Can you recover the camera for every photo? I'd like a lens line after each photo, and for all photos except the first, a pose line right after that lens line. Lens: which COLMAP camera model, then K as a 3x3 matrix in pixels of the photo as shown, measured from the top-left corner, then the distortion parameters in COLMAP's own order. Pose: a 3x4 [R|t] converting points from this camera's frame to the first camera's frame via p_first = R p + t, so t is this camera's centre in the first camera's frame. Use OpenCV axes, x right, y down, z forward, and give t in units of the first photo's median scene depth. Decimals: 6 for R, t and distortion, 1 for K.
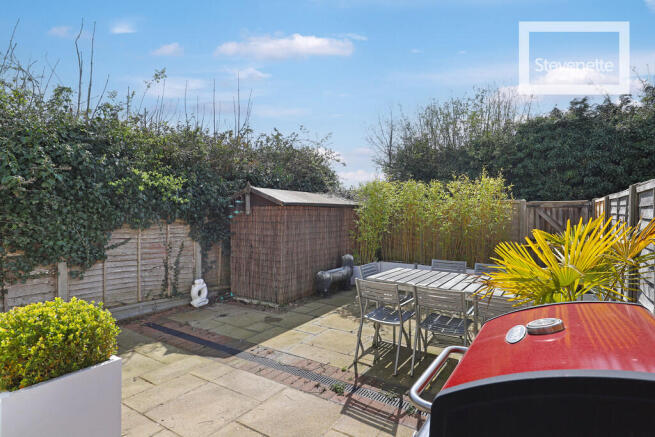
lens RADIAL K [[339.8, 0, 327.1], [0, 339.8, 215.9], [0, 0, 1]] dist [0.004549, 0.000213]
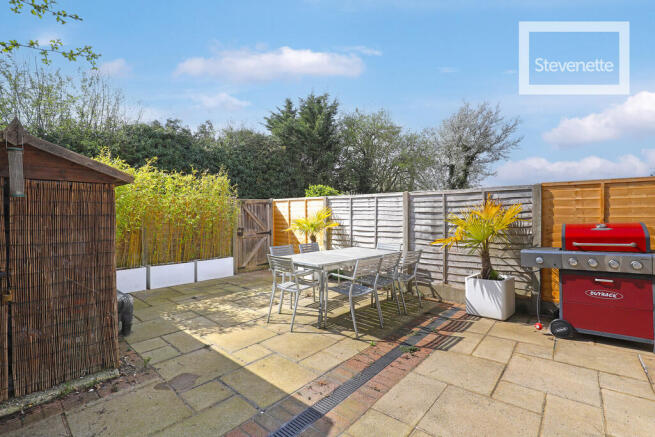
lens RADIAL K [[298.9, 0, 326.0], [0, 298.9, 218.6], [0, 0, 1]] dist [-0.023066, -0.000190]
pose [[0.156426, -0.017538, 0.987534, -0.762448], [0.010162, 0.999818, 0.016147, 0.030799], [-0.987637, 0.007510, 0.156575, 0.847822]]
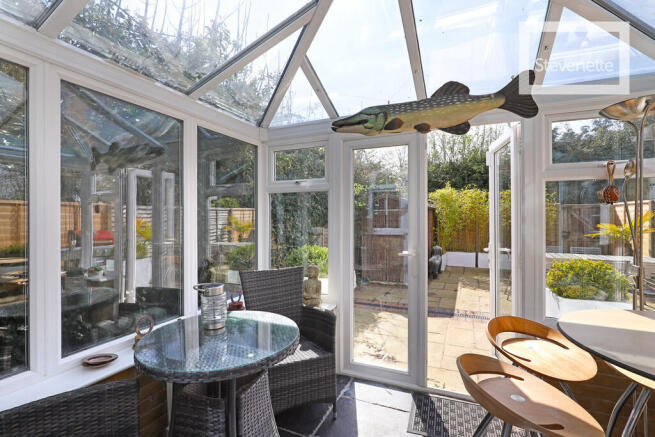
lens RADIAL K [[298.9, 0, 326.4], [0, 298.9, 217.0], [0, 0, 1]] dist [-0.023066, -0.000190]
pose [[0.992522, -0.016449, 0.120951, -0.895391], [0.015963, 0.999860, 0.004985, -0.022675], [-0.121017, -0.003017, 0.992646, -0.173805]]
